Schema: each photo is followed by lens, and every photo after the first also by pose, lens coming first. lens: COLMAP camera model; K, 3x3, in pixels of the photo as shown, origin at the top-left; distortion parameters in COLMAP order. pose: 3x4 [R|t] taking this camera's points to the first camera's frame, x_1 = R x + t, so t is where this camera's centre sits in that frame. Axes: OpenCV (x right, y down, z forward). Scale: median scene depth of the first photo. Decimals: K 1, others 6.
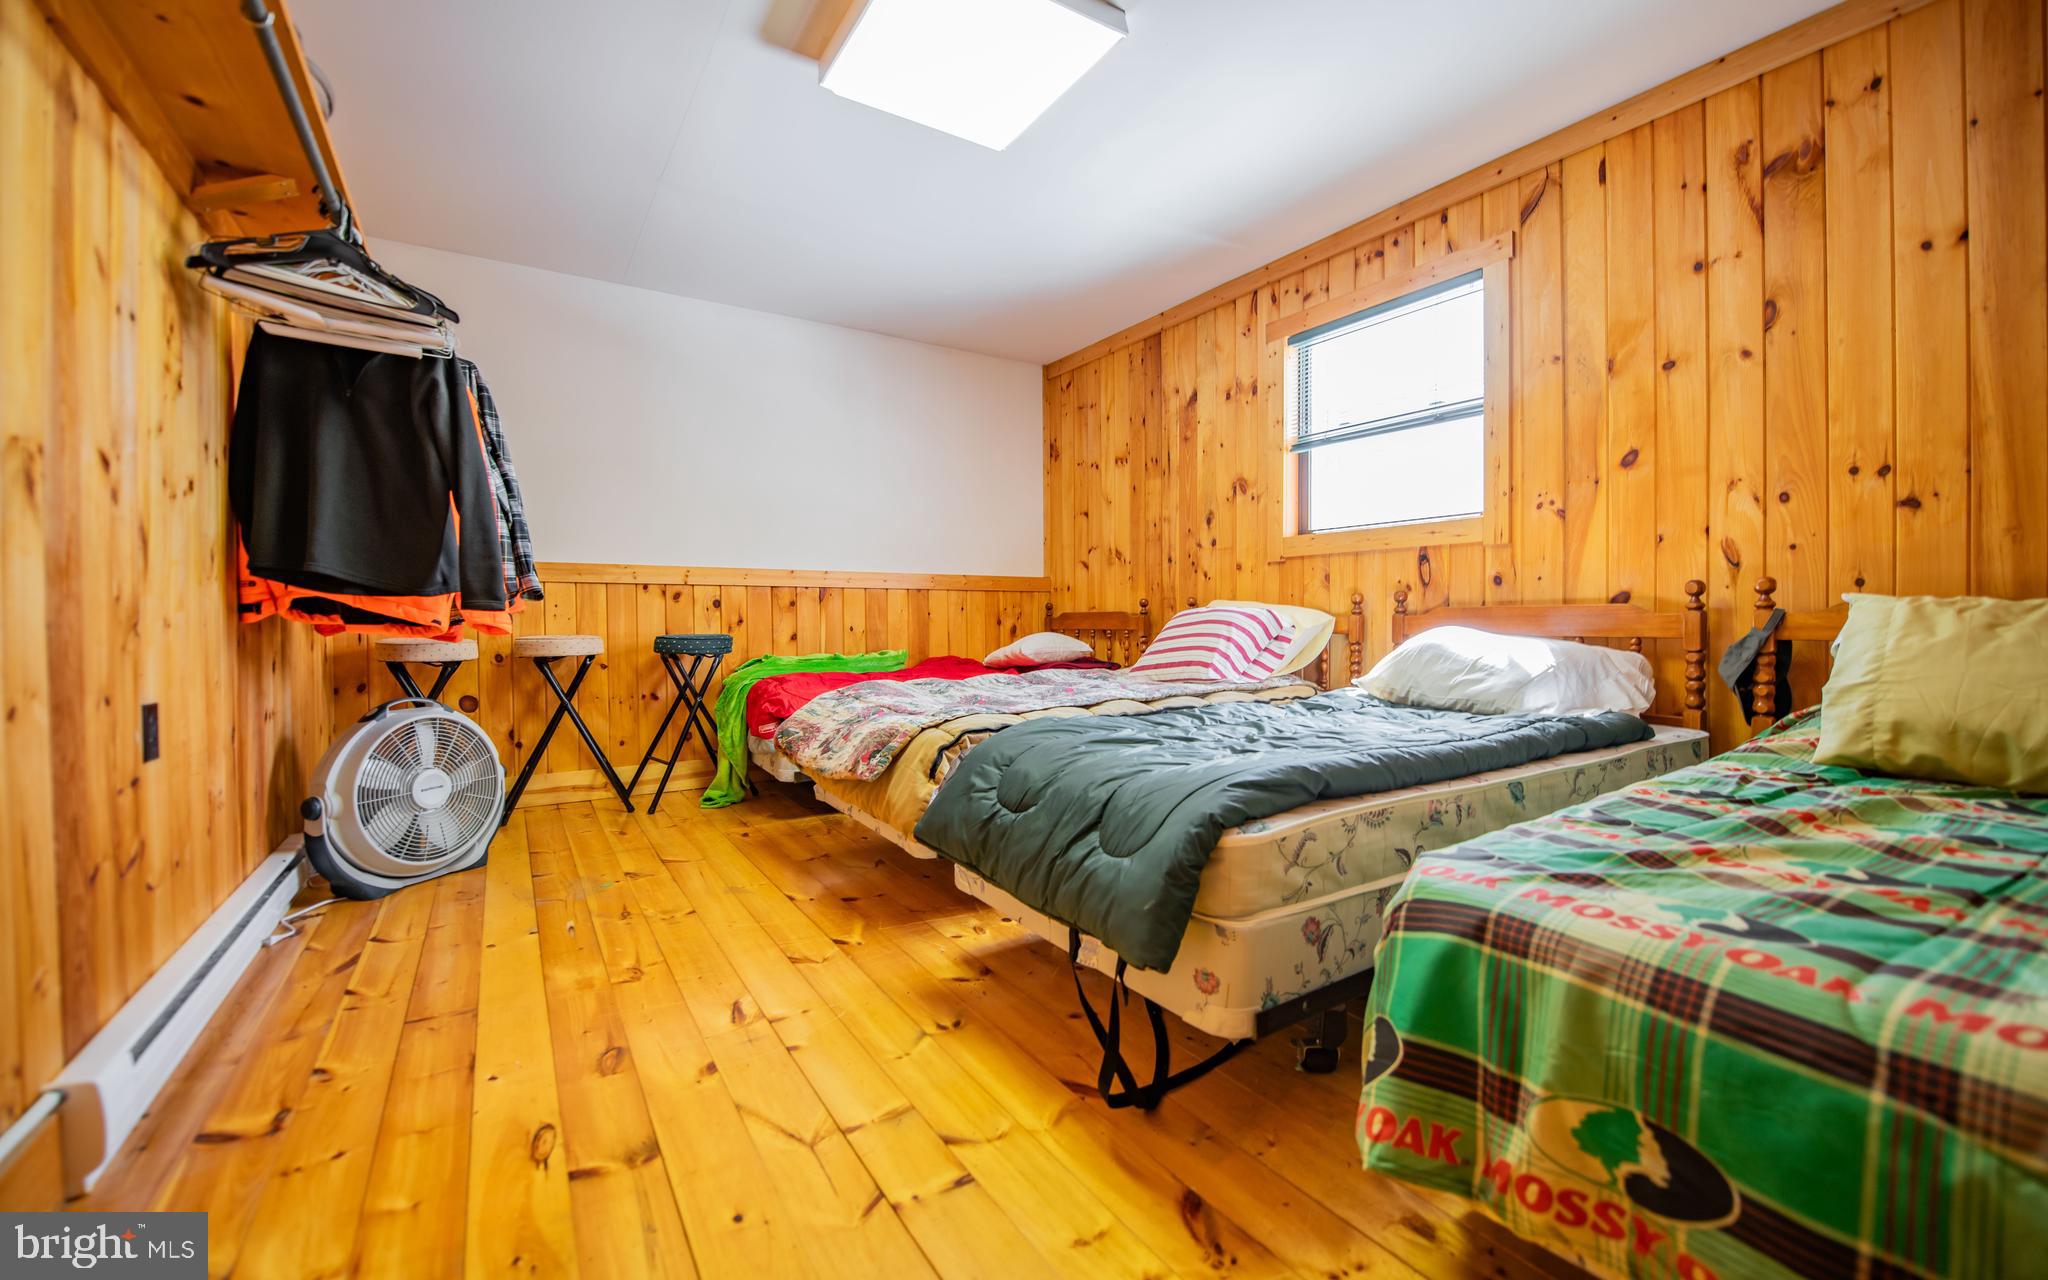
lens RADIAL K [[830.8, 0, 1032.2], [0, 830.8, 634.6], [0, 0, 1]] dist [-0.016116, -0.000757]
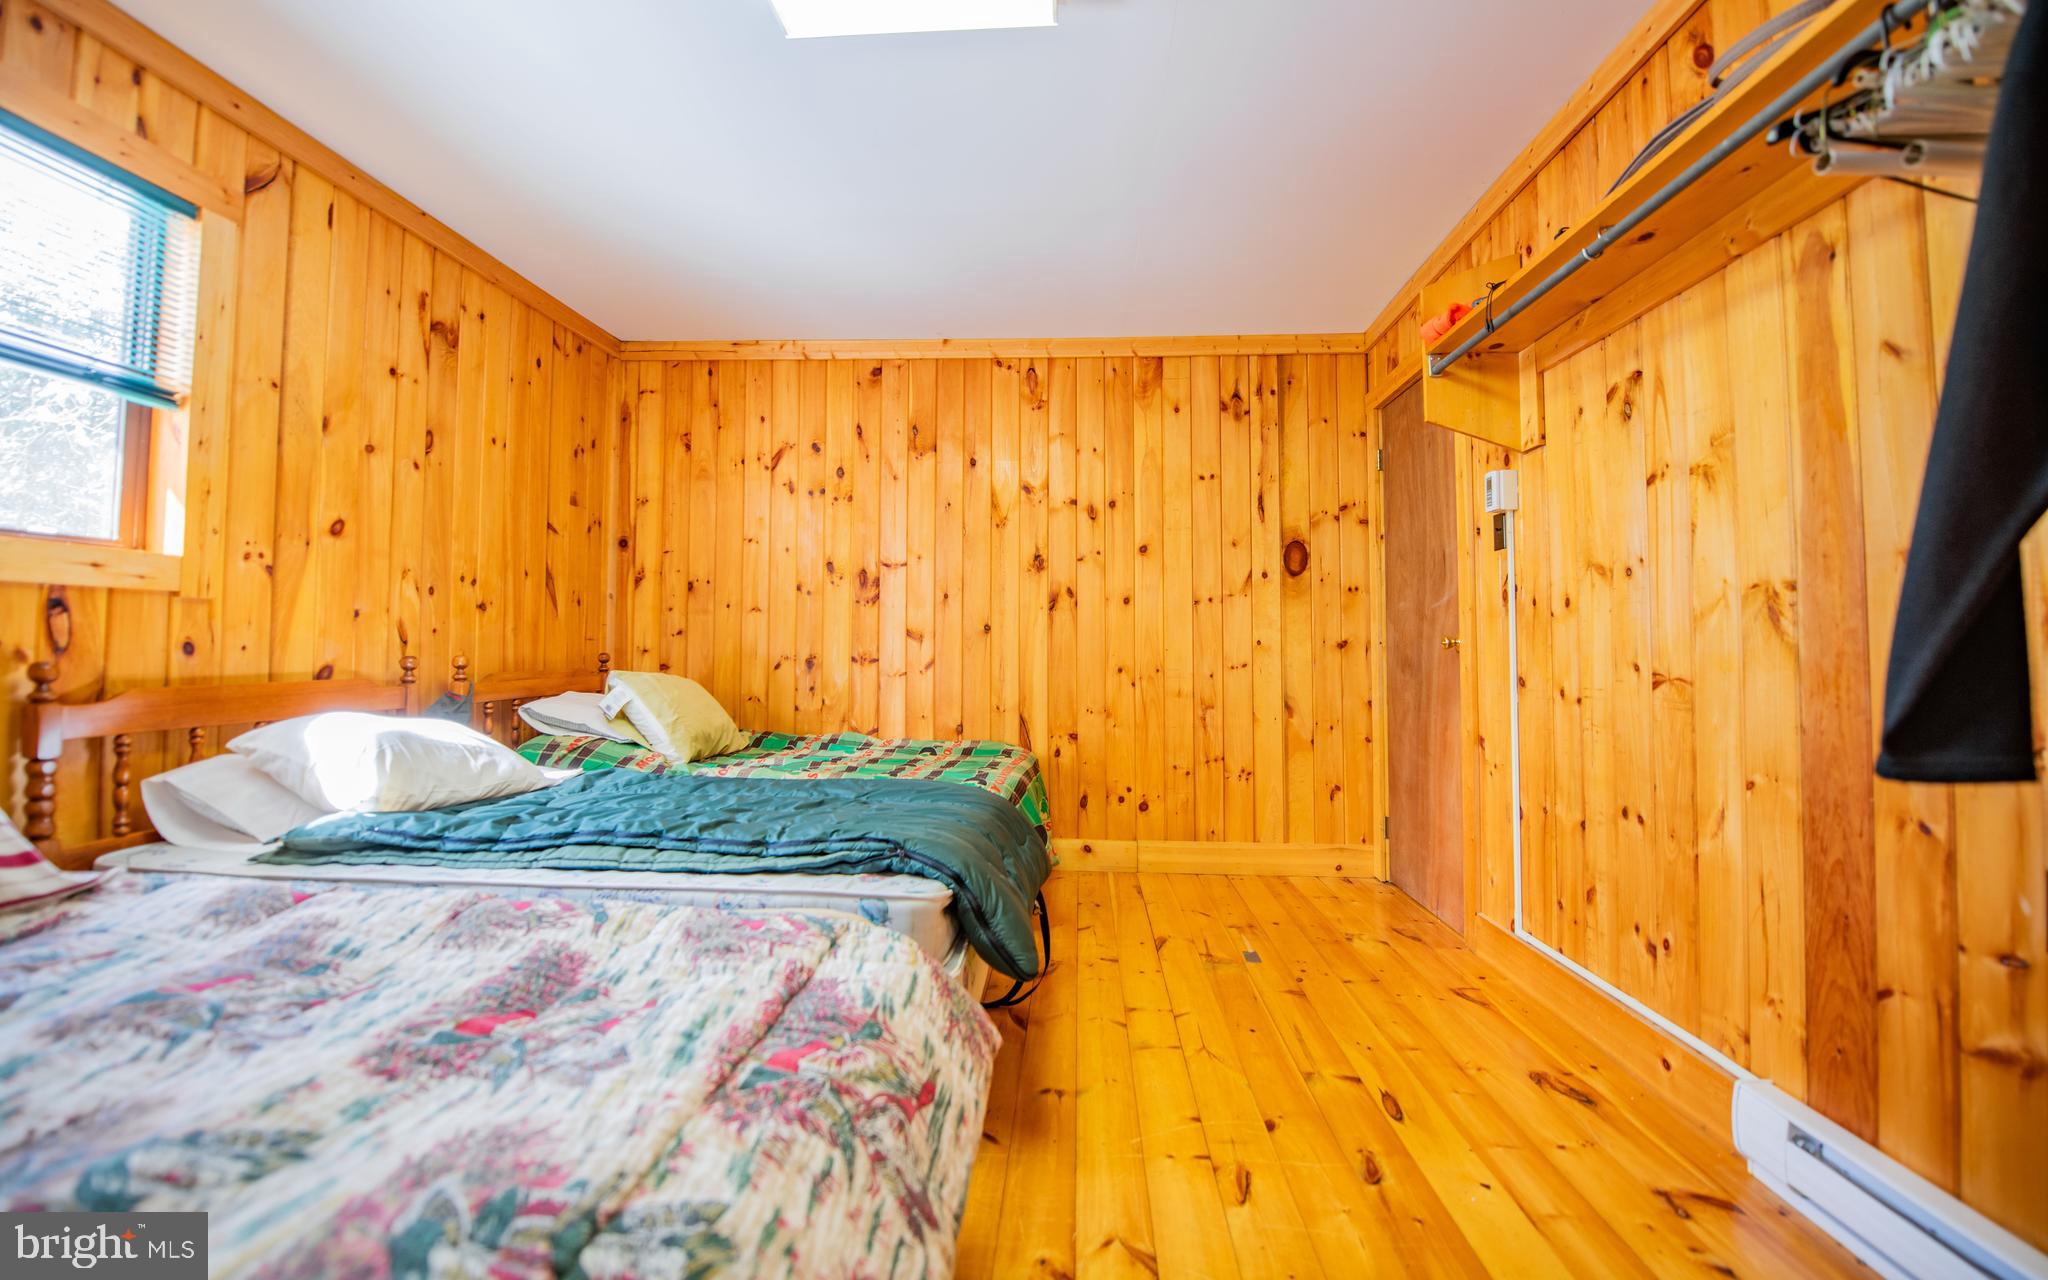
lens RADIAL K [[830.8, 0, 1026.4], [0, 830.8, 622.0], [0, 0, 1]] dist [-0.016116, -0.000757]
pose [[-0.803870, 0.017772, 0.594540, -0.462907], [0.009958, 0.999816, -0.016423, -0.074469], [-0.594722, -0.007282, -0.803898, 1.213888]]
